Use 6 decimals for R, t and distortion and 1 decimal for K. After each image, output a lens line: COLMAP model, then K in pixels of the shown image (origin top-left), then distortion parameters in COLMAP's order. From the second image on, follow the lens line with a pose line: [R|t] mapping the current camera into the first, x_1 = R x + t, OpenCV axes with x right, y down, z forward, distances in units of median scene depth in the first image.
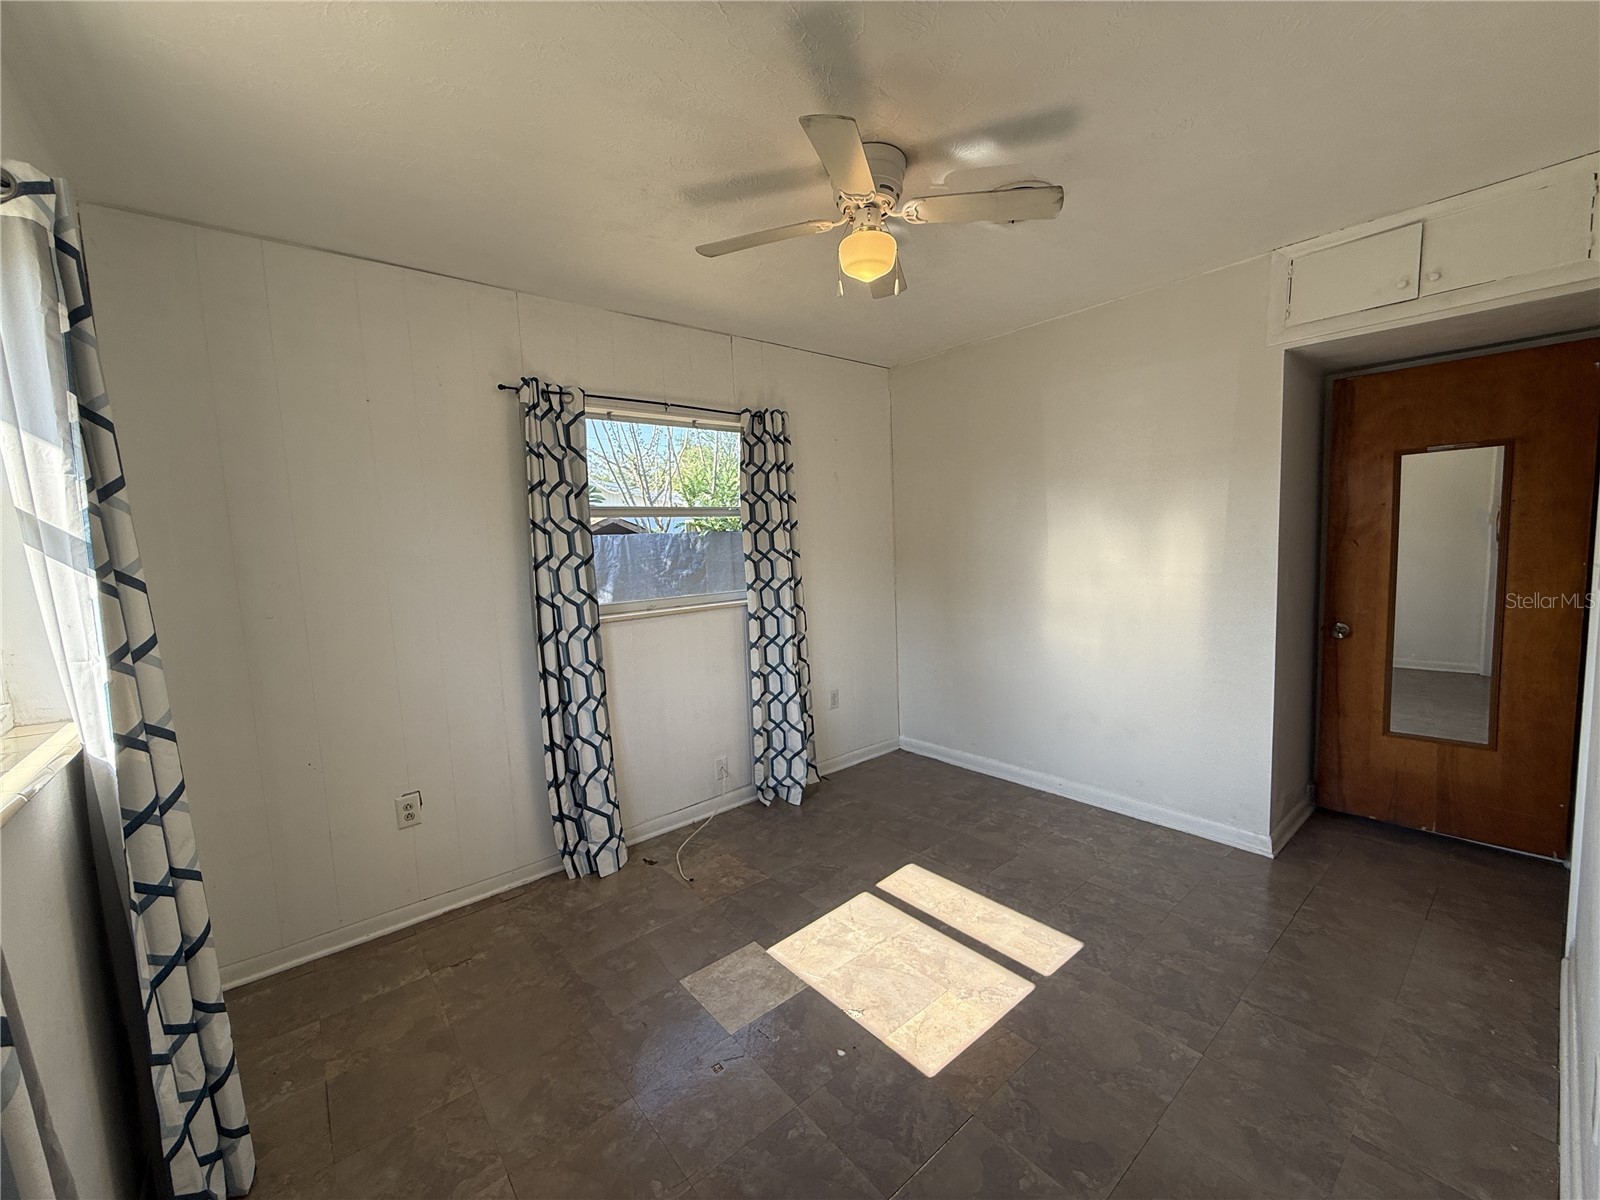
lens RADIAL K [[637.6, 0, 798.7], [0, 637.6, 605.8], [0, 0, 1]] dist [-0.000589, 0.000691]
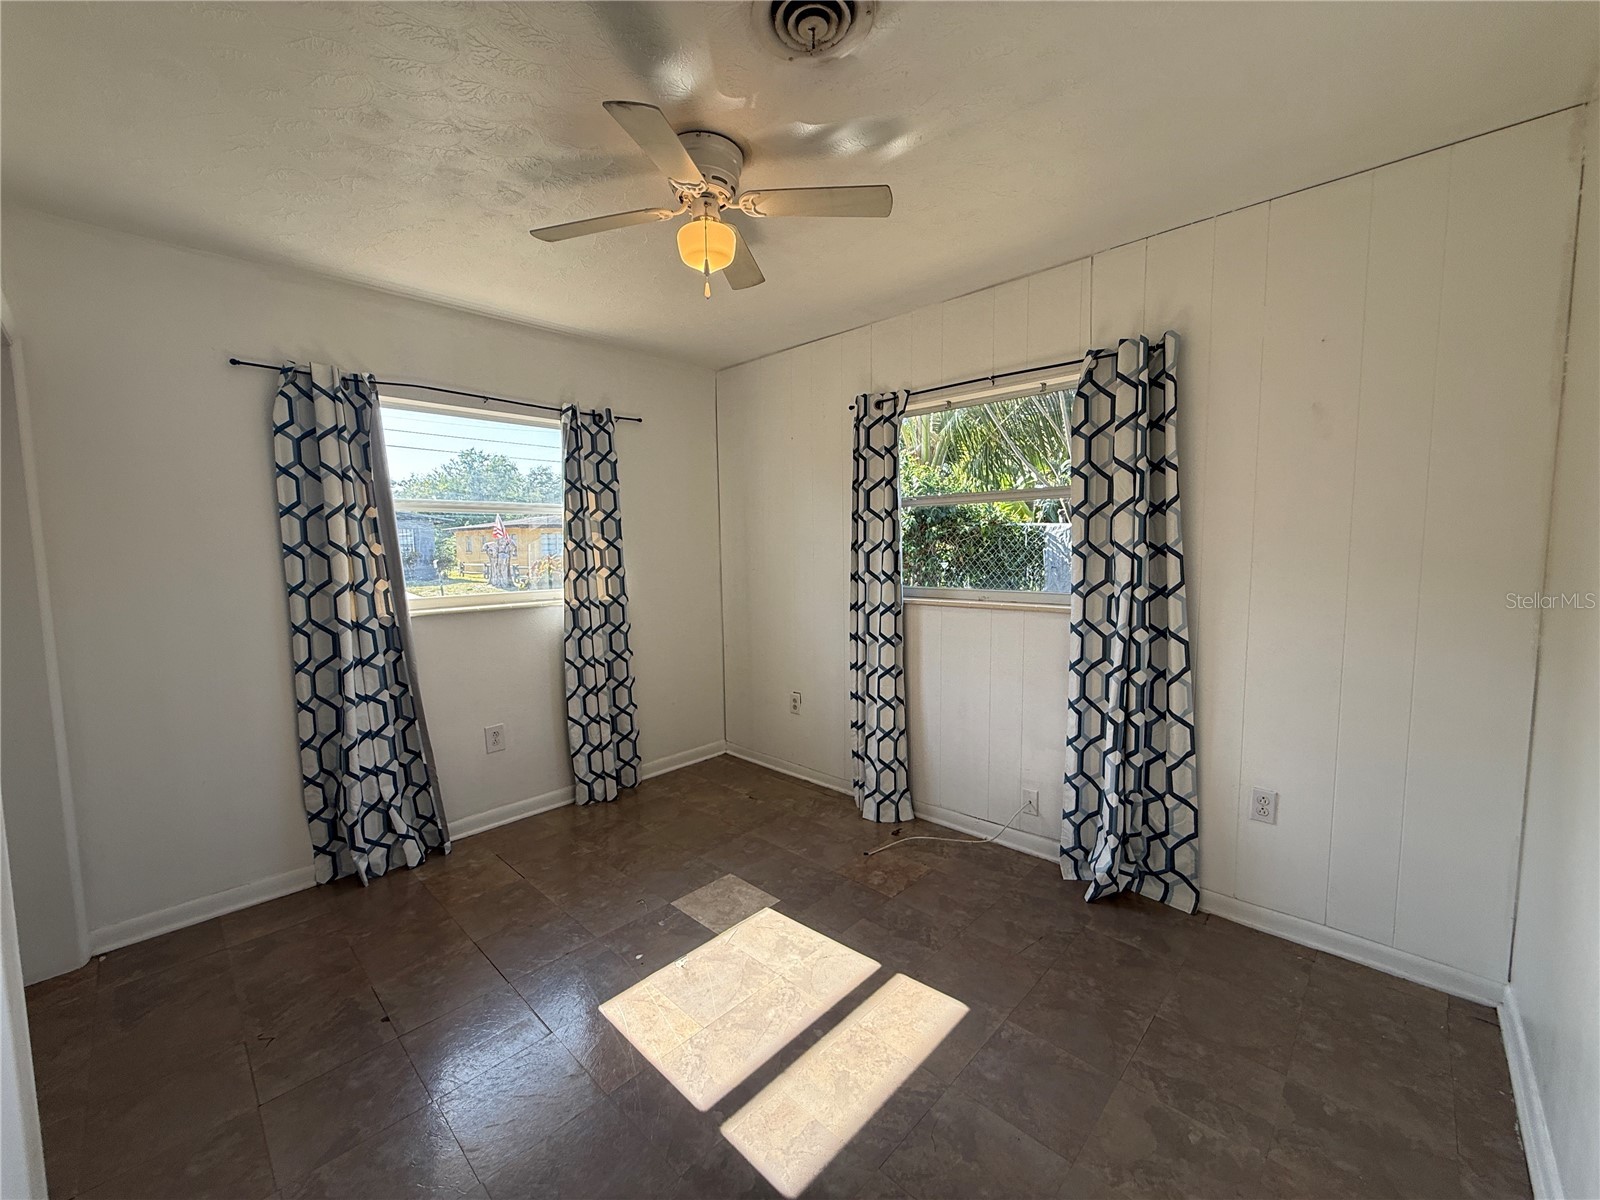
lens RADIAL K [[637.6, 0, 788.3], [0, 637.6, 605.5], [0, 0, 1]] dist [-0.000589, 0.000691]
pose [[0.104618, 0.132686, -0.985621, 0.809324], [-0.090196, 0.988241, 0.123464, -0.093161], [0.990414, 0.075982, 0.115356, 0.730318]]
